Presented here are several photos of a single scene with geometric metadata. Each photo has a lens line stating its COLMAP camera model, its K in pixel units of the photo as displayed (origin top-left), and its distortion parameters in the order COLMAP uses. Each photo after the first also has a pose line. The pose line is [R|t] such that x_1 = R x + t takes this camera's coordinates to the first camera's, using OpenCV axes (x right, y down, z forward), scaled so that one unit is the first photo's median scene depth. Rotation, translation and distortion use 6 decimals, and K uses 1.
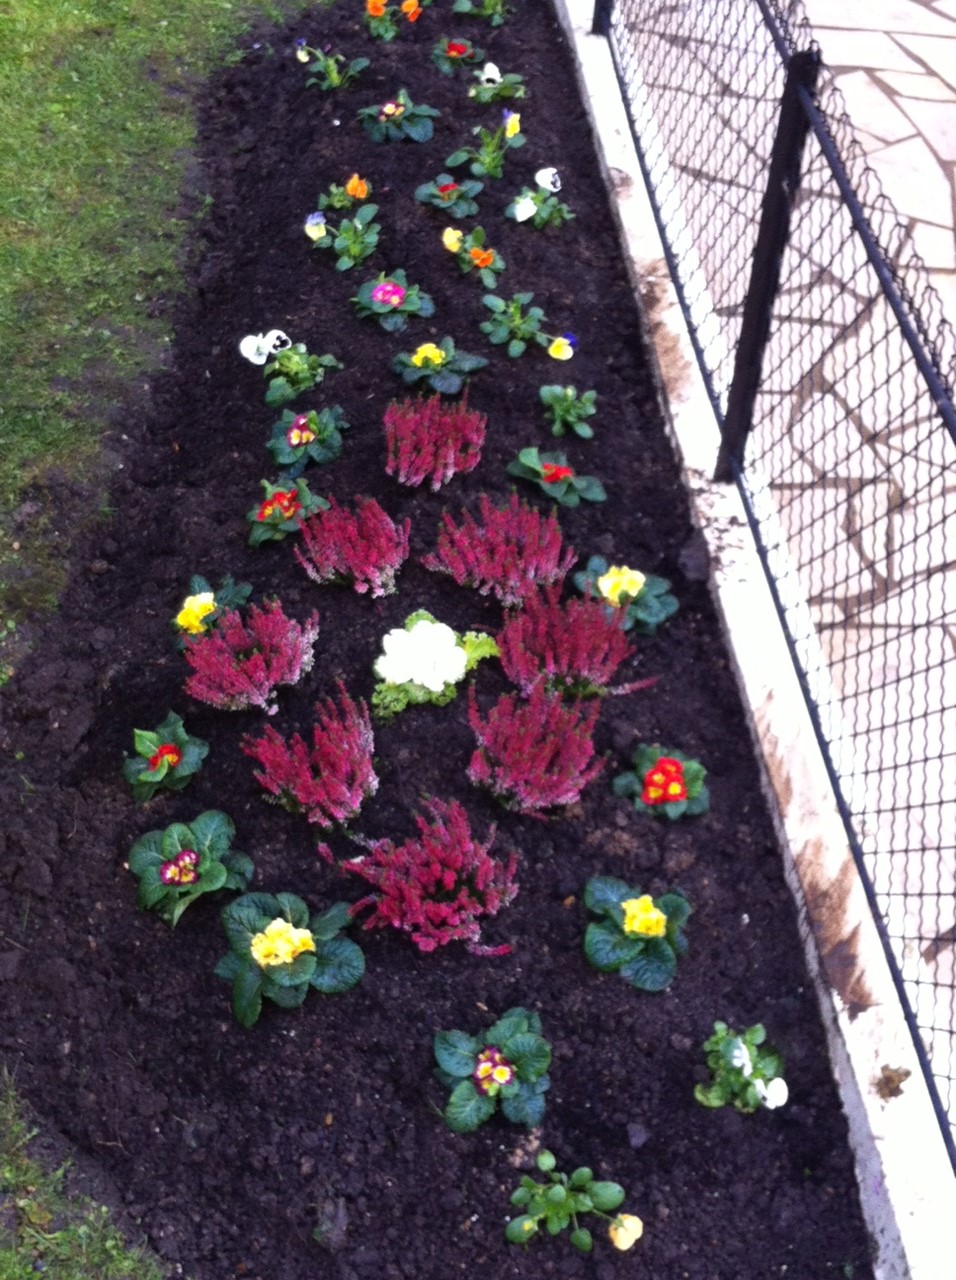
lens RADIAL K [[1893.6, 0, 478.0], [0, 1893.6, 640.0], [0, 0, 1]] dist [0.067028, 0.096107]
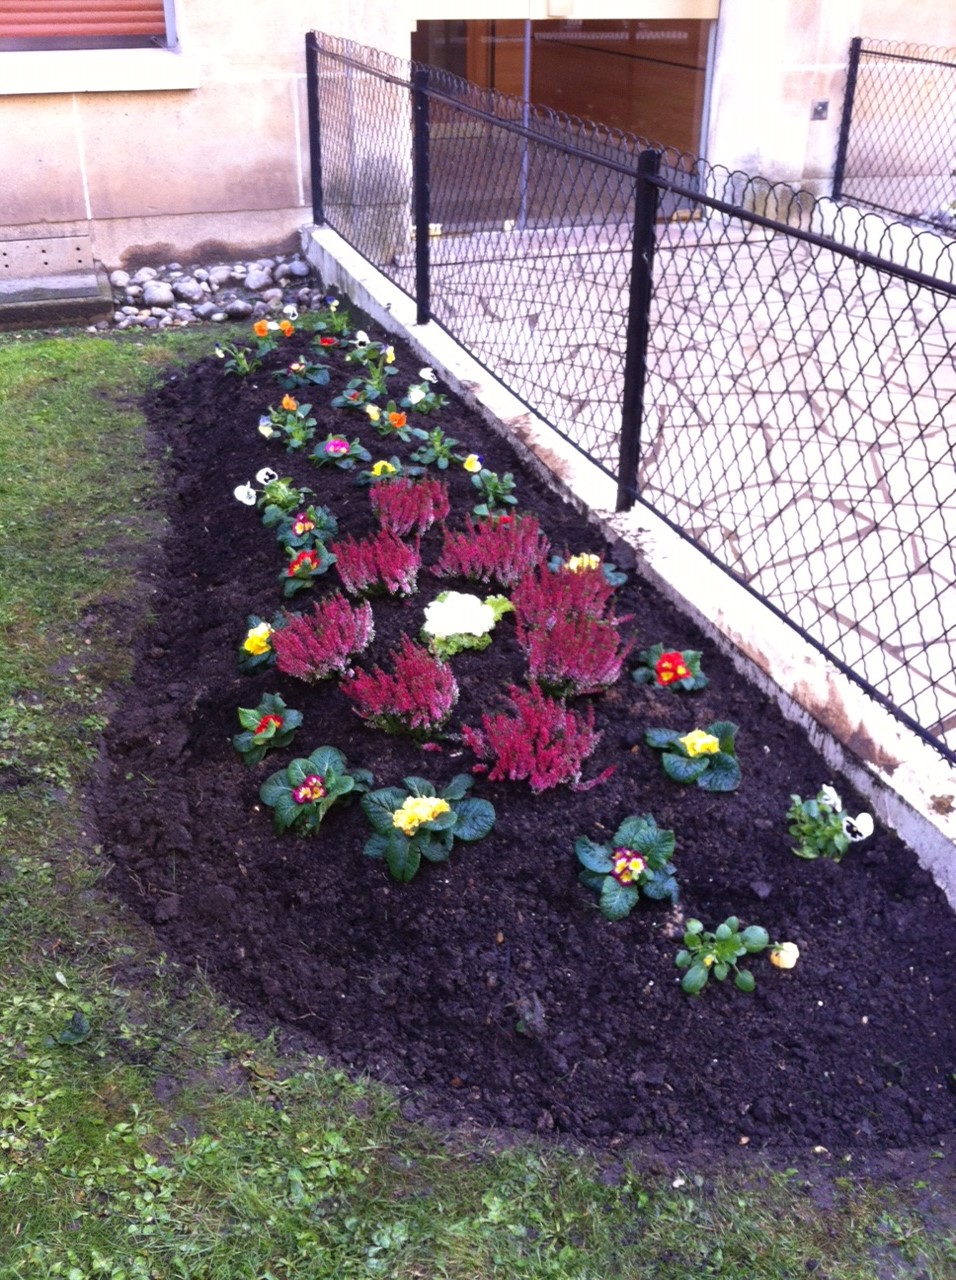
lens RADIAL K [[1302.7, 0, 478.0], [0, 1302.7, 640.0], [0, 0, 1]] dist [0.062761, -0.015946]
pose [[0.966978, -0.157220, 0.200590, -0.194506], [0.206330, 0.944935, -0.254018, 0.247612], [-0.149607, 0.287017, 0.946170, 0.190173]]
